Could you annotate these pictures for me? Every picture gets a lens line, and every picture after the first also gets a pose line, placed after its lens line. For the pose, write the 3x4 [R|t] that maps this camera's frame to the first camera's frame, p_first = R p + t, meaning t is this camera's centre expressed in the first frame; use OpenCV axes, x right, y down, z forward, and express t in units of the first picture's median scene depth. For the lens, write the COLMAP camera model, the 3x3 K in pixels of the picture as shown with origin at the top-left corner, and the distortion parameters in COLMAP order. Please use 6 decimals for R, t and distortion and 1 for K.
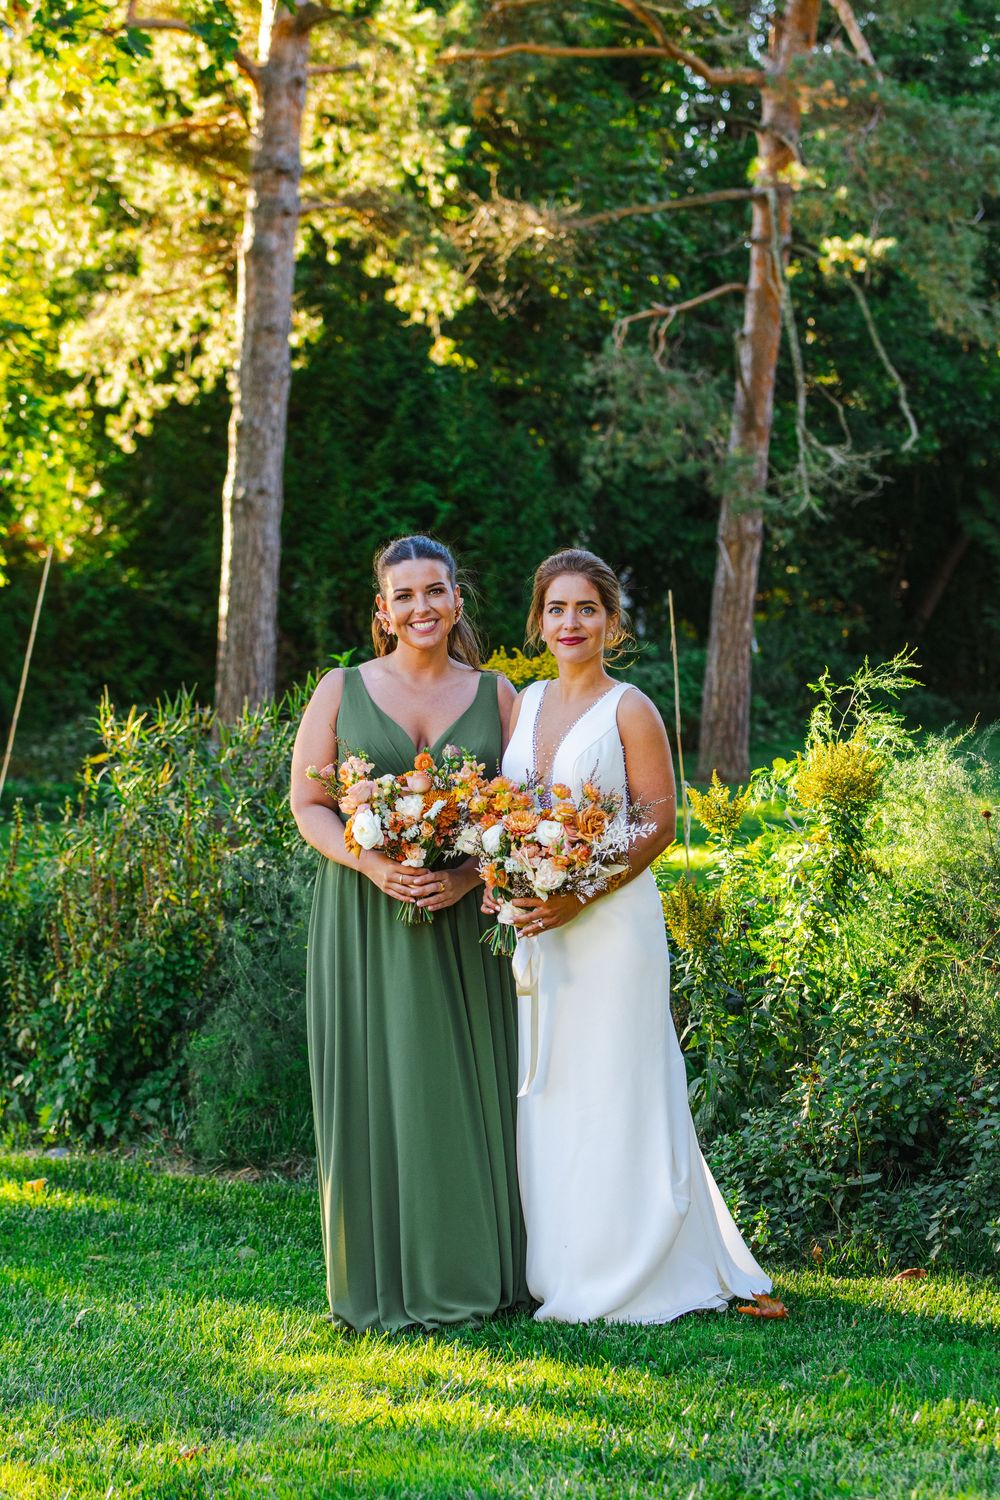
lens RADIAL K [[3921.5, 0, 528.3], [0, 3921.5, 750.1], [0, 0, 1]] dist [-0.031716, 0.353108]
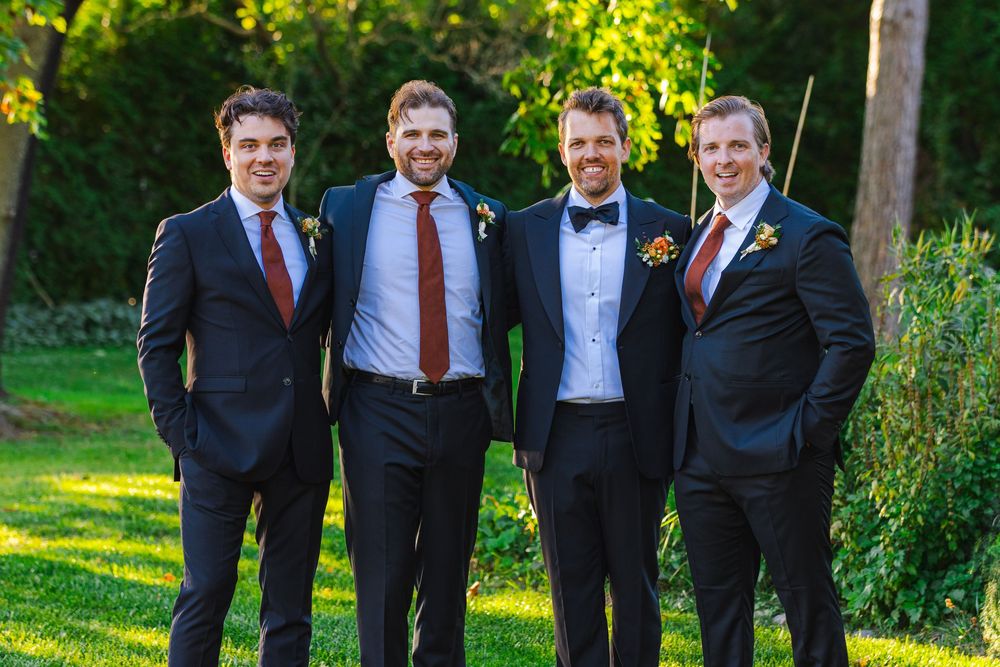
lens RADIAL K [[3833.9, 0, 500.0], [0, 3833.9, 333.5], [0, 0, 1]] dist [-1.324721, 41.796598]
pose [[0.989768, 0.034429, -0.138468, -0.076462], [-0.031187, 0.999188, 0.025514, -0.005882], [0.139234, -0.020935, 0.990038, -0.069263]]
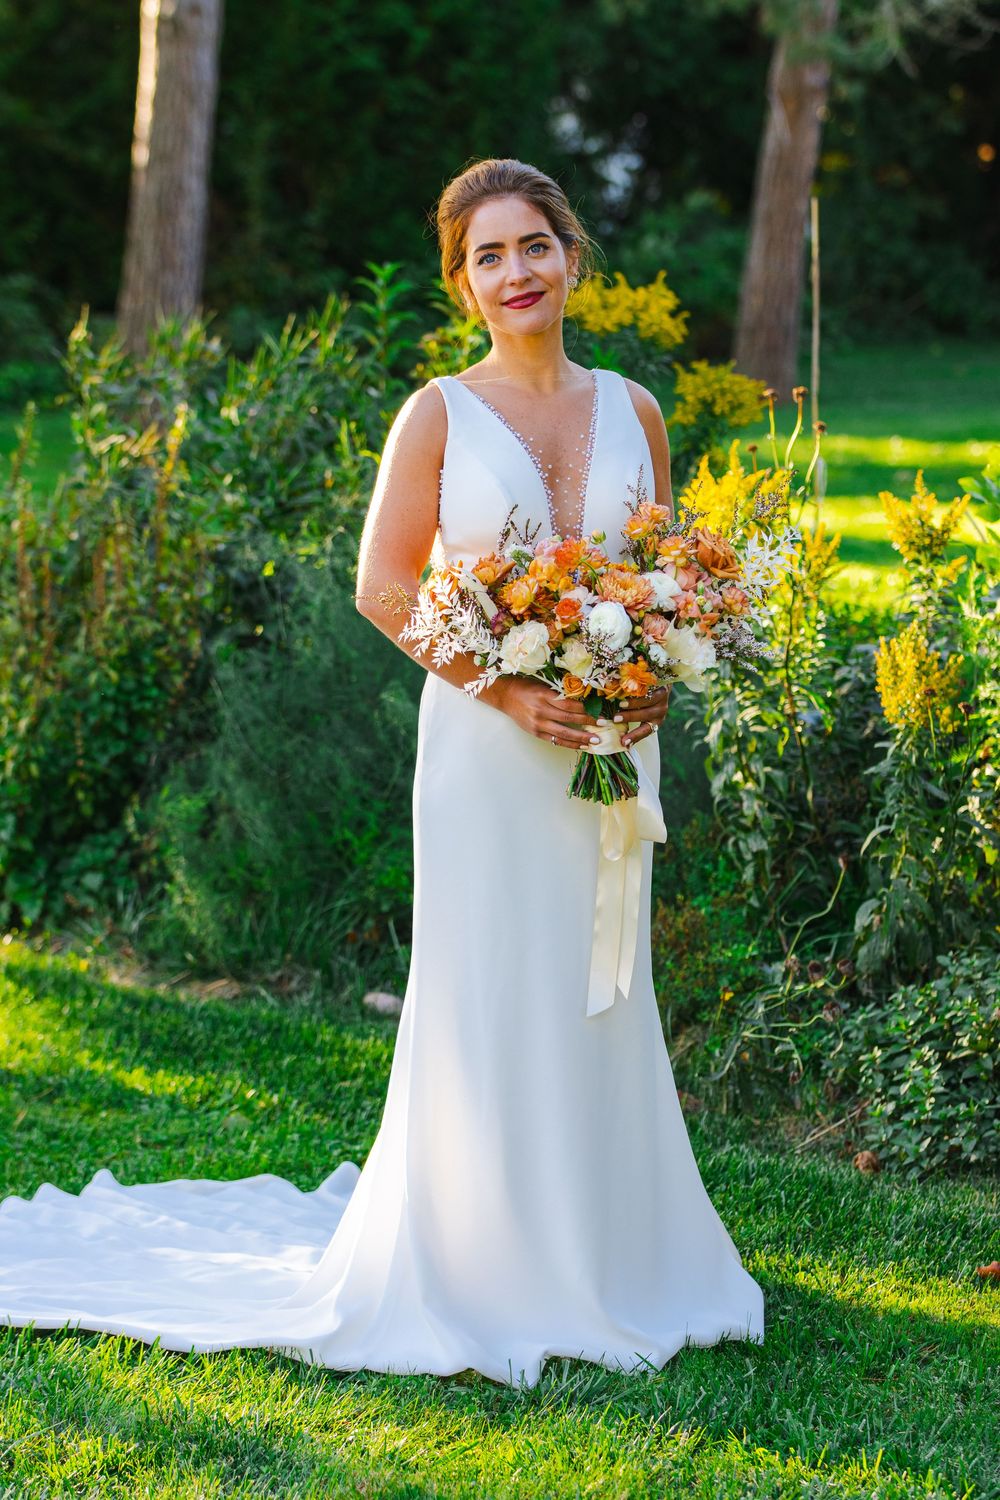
lens RADIAL K [[4778.7, 0, 500.0], [0, 4778.7, 750.0], [0, 0, 1]] dist [0.113681, 0.480533]
pose [[0.999204, 0.038389, 0.010845, -0.029525], [-0.039204, 0.995248, 0.089133, -0.016570], [-0.007371, -0.089487, 0.995961, 0.107639]]
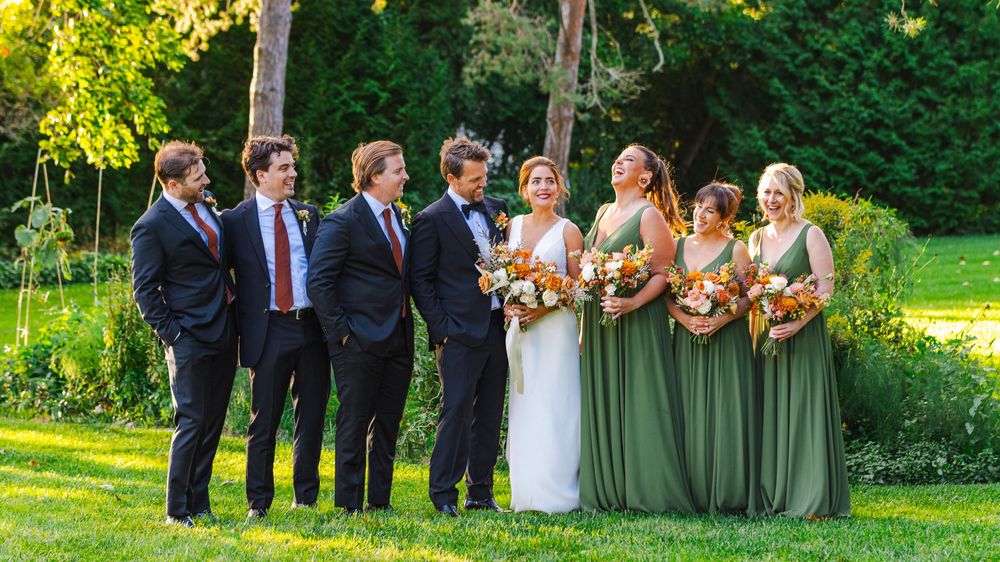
lens RADIAL K [[2881.8, 0, 500.0], [0, 2881.8, 281.0], [0, 0, 1]] dist [0.014194, -0.330649]
pose [[0.999728, 0.020433, 0.011258, 0.043144], [-0.020594, 0.999685, 0.014347, -0.006505], [-0.010961, -0.014575, 0.999834, -0.595862]]
